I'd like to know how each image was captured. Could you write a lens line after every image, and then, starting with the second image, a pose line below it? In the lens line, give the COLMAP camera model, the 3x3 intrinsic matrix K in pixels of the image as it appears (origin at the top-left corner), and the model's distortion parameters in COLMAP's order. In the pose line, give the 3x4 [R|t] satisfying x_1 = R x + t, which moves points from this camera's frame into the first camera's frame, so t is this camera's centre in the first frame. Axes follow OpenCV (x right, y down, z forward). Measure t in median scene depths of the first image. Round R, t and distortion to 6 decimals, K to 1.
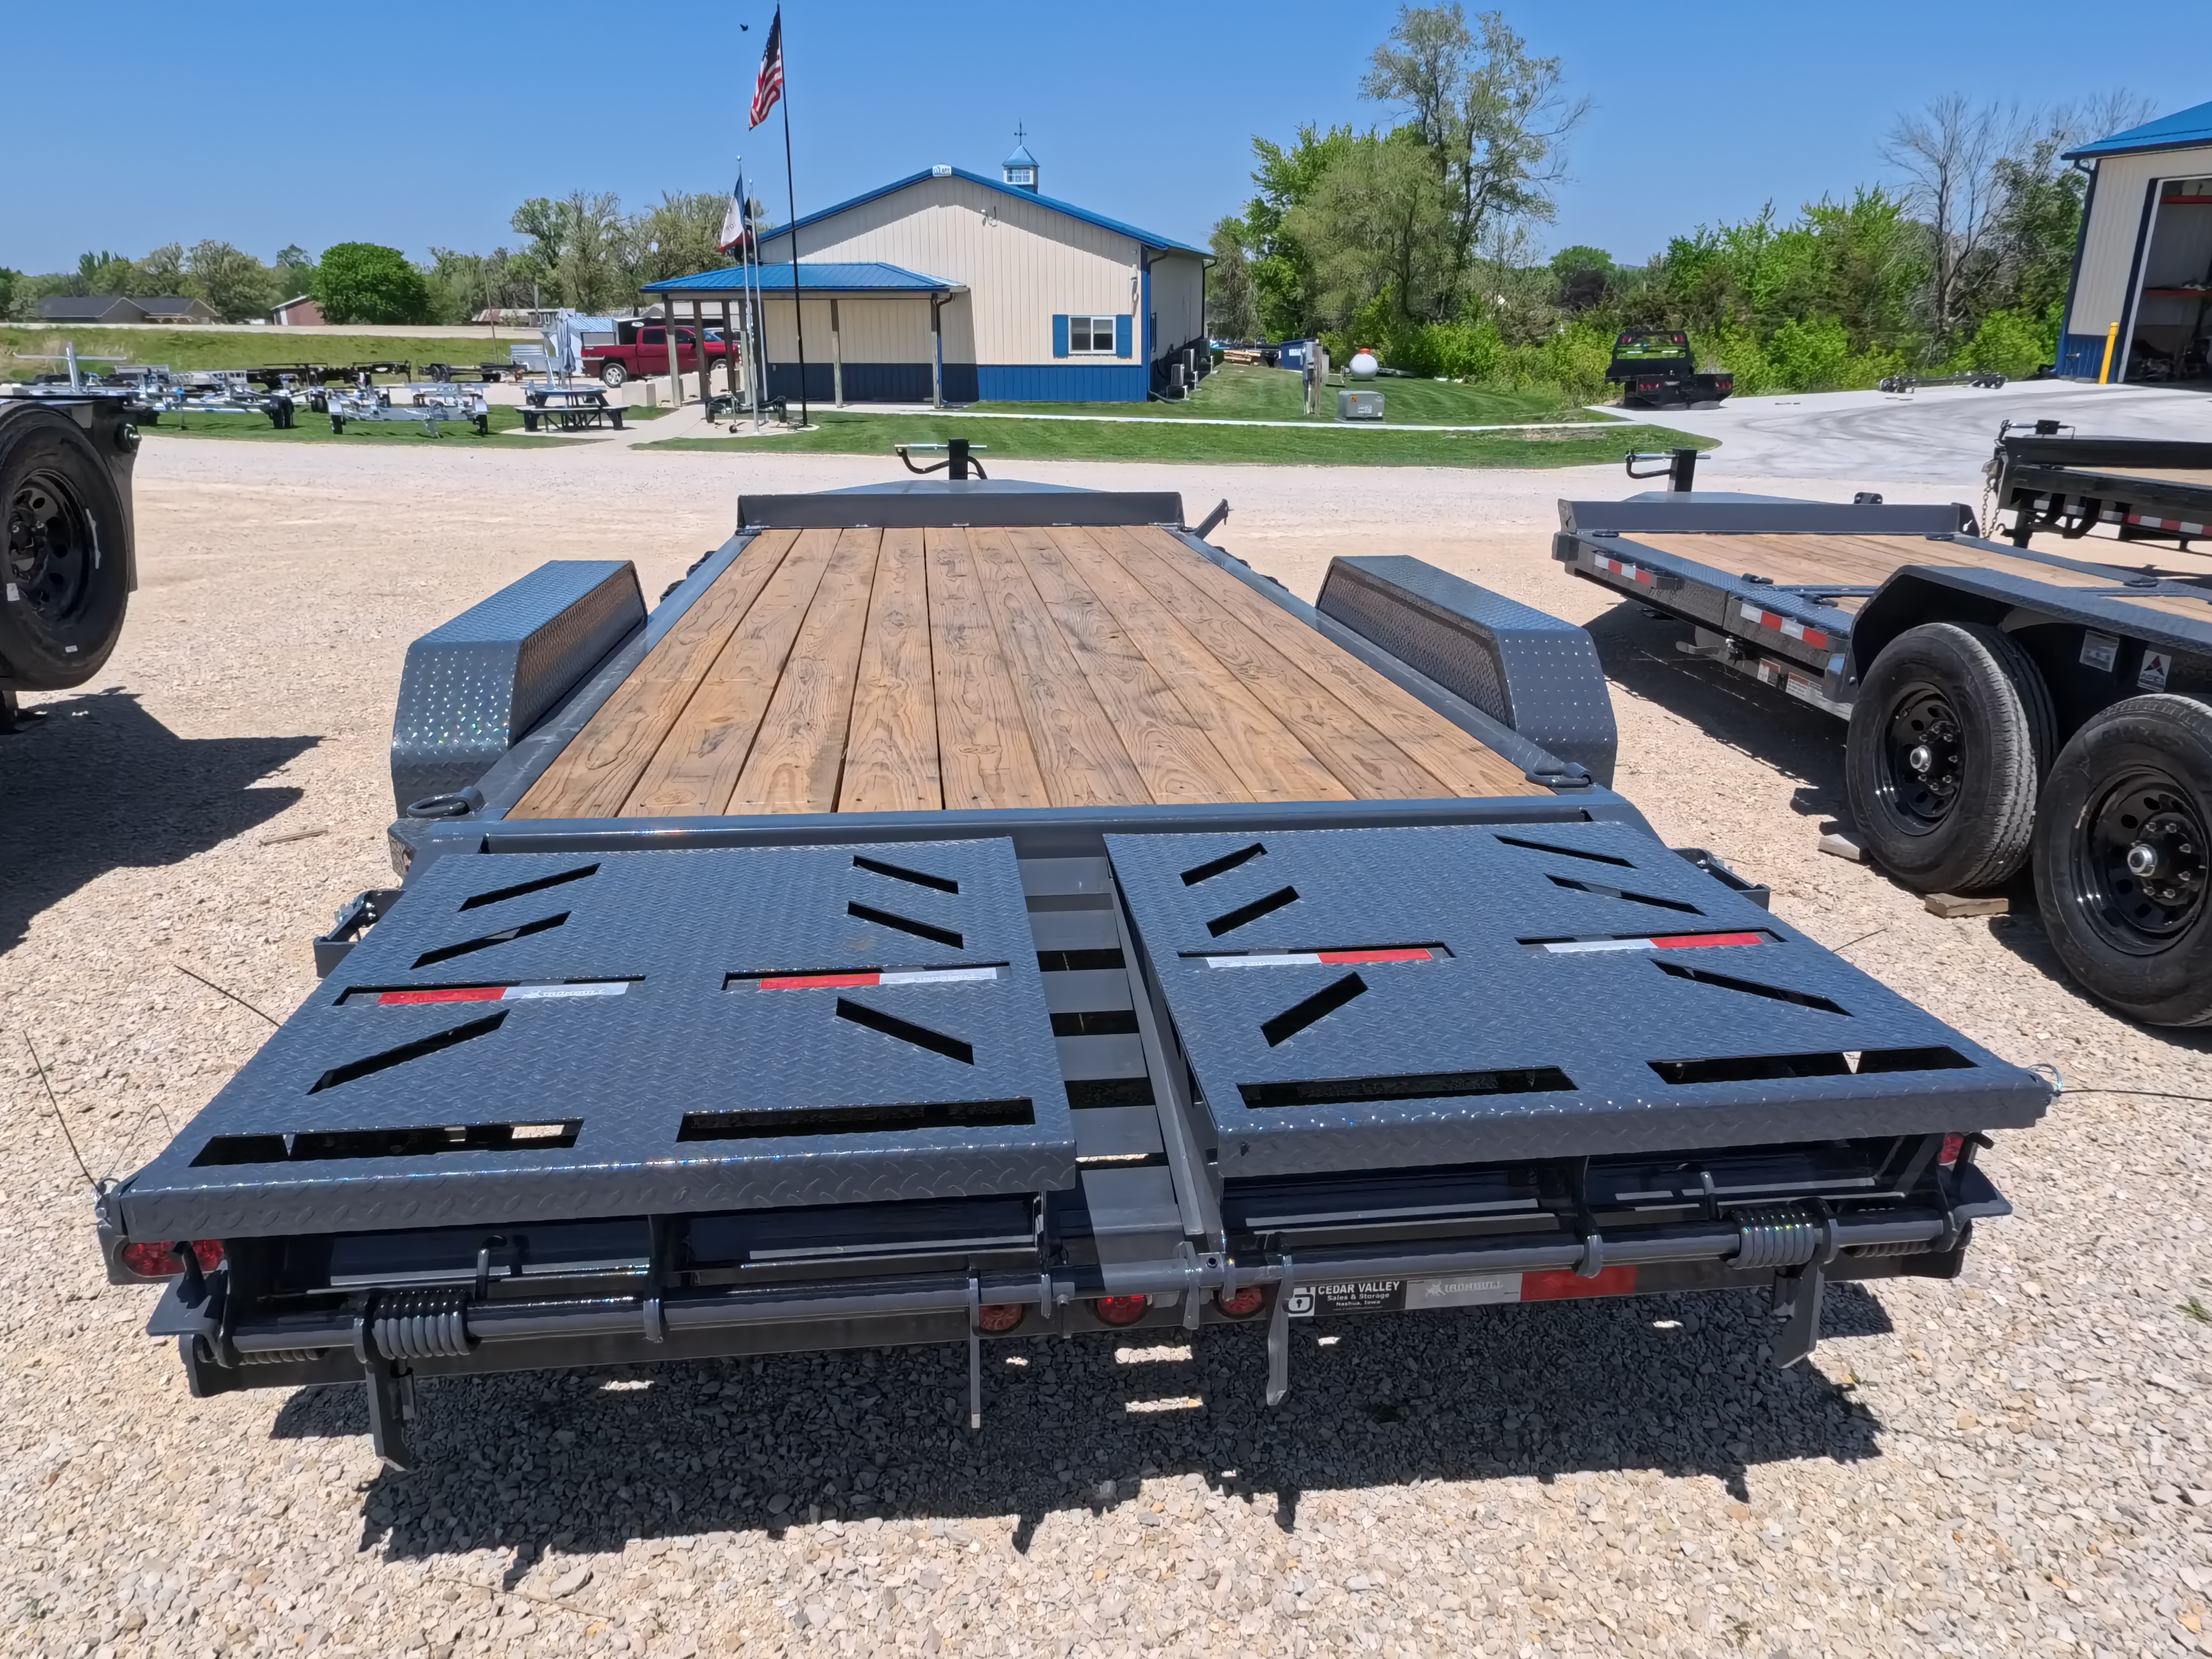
lens RADIAL K [[1584.1, 0, 1106.0], [0, 1584.1, 829.5], [0, 0, 1]] dist [-0.002810, 0.002194]
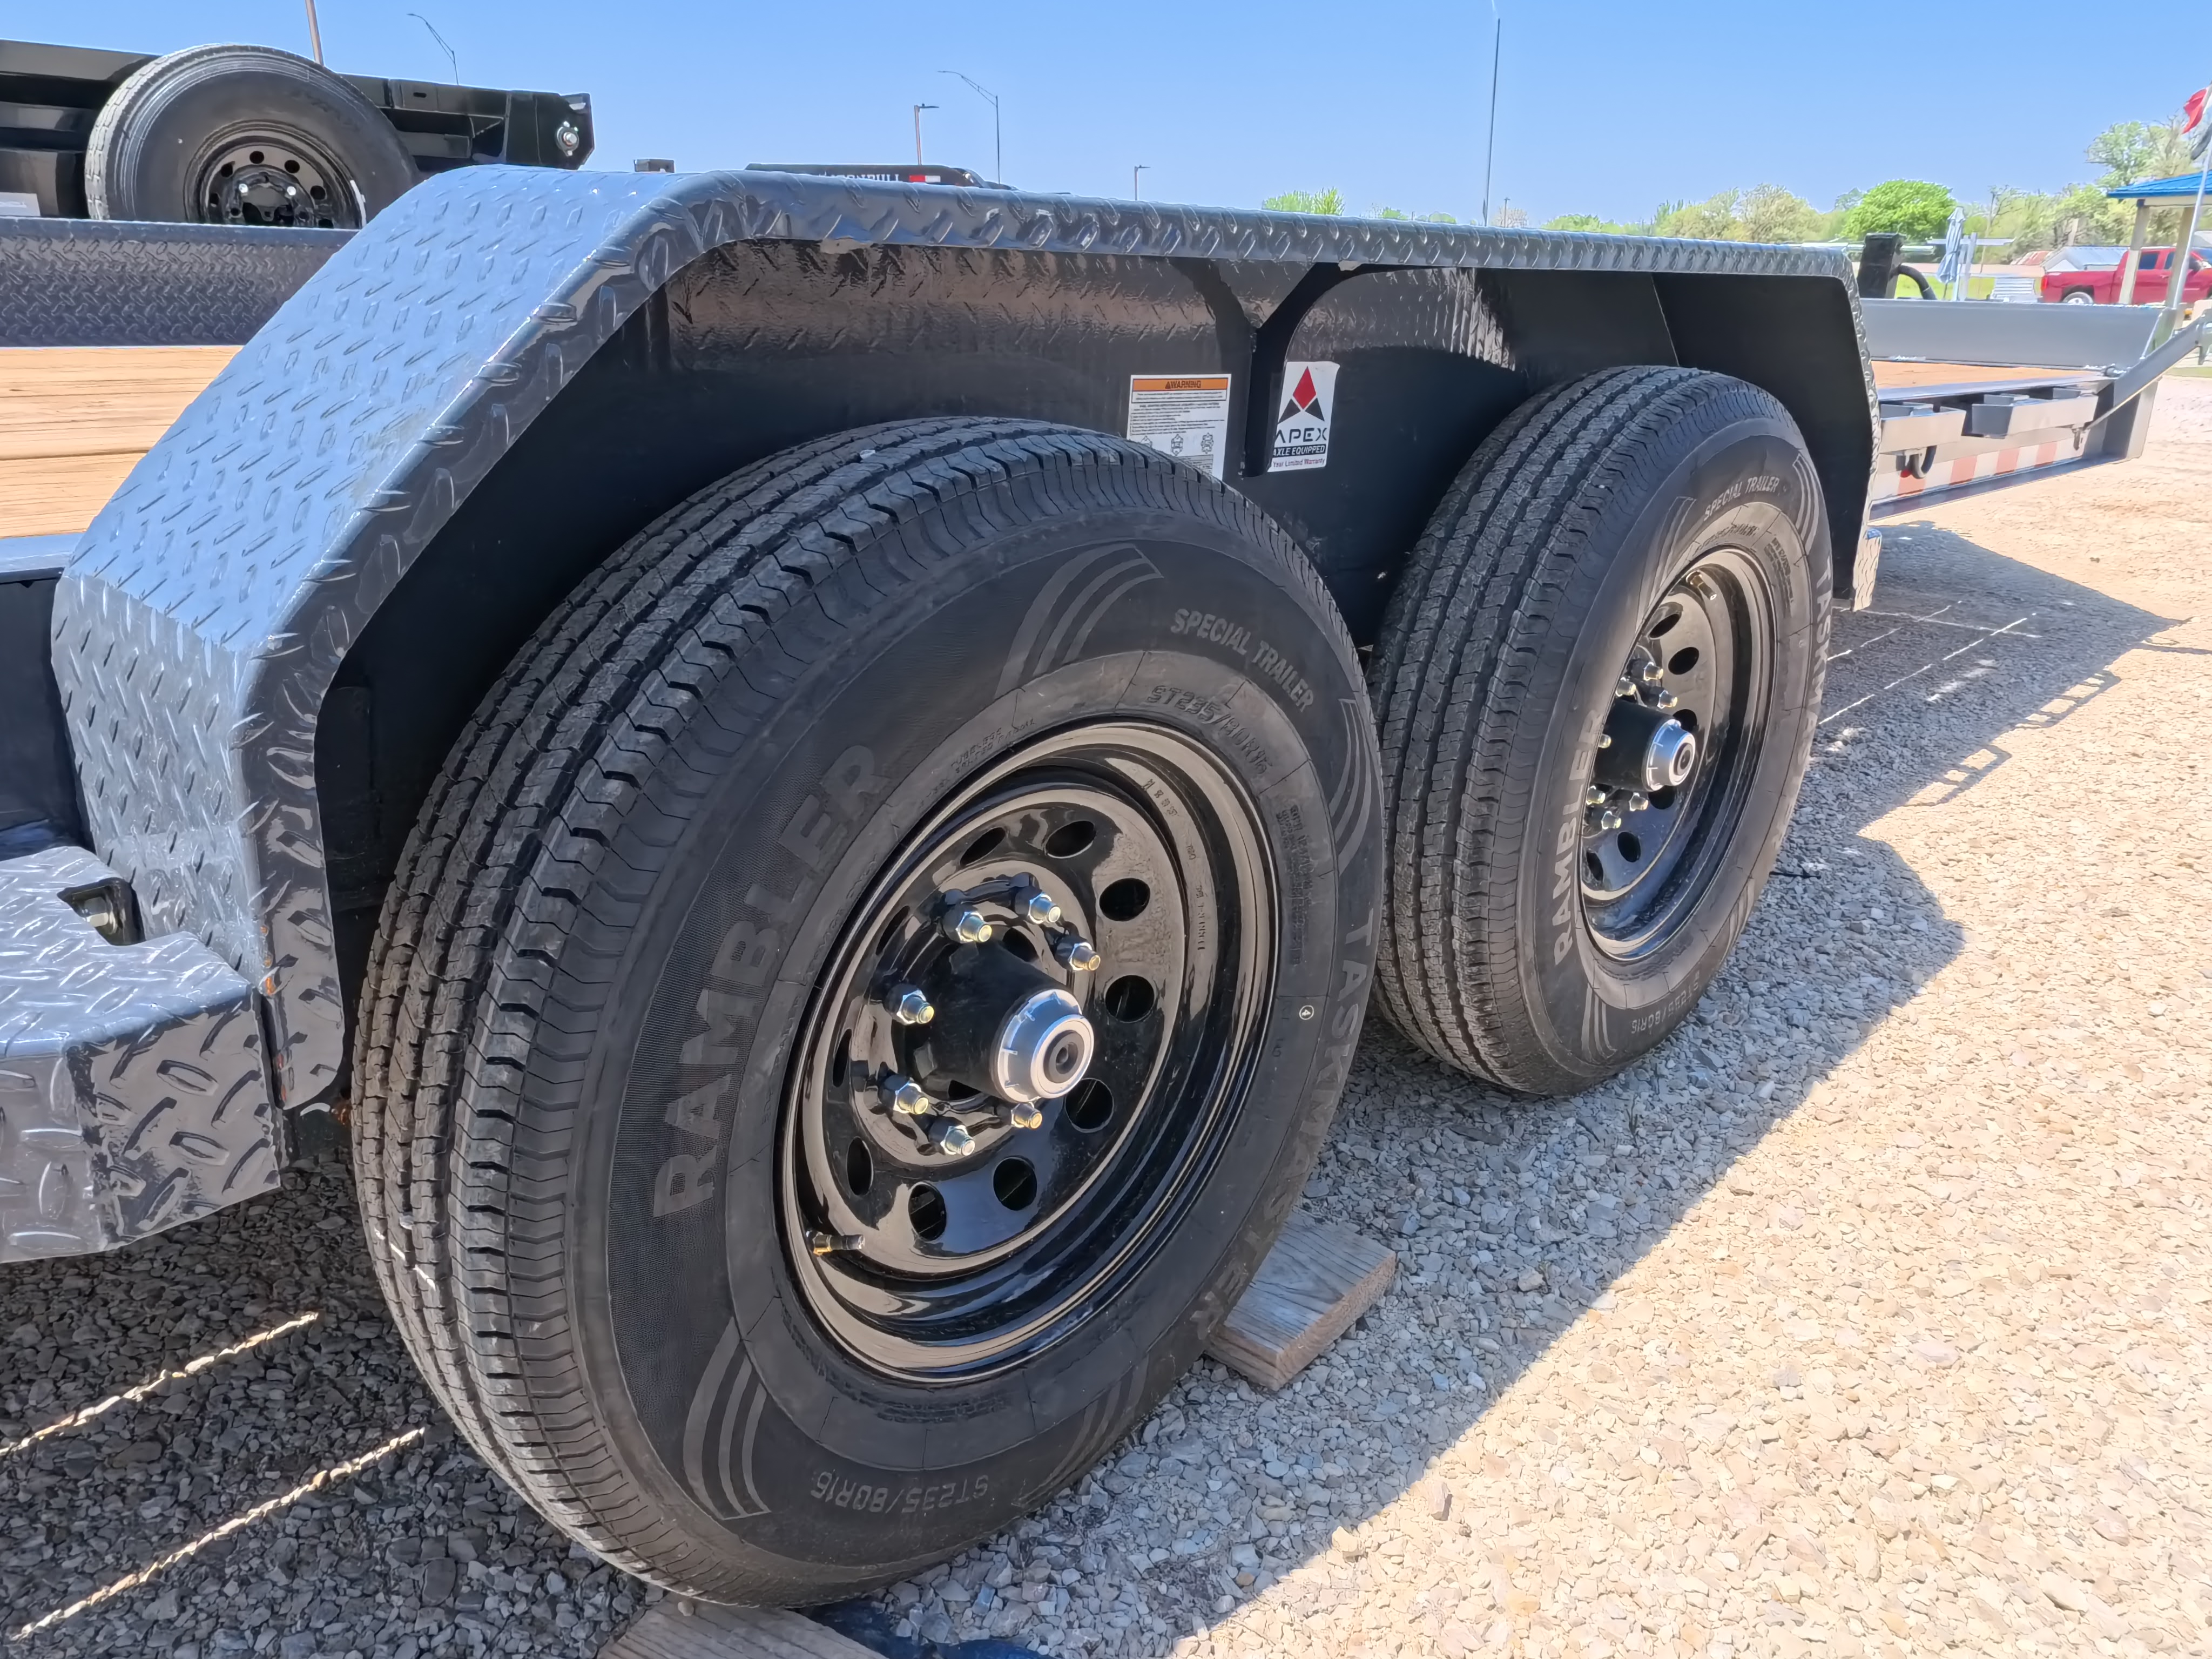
lens RADIAL K [[1584.1, 0, 1106.0], [0, 1584.1, 829.5], [0, 0, 1]] dist [-0.002810, 0.002194]
pose [[0.644436, 0.260861, -0.718786, 0.047698], [-0.239849, 0.961529, 0.133917, -0.008368], [0.726068, 0.086100, 0.682212, 0.088486]]
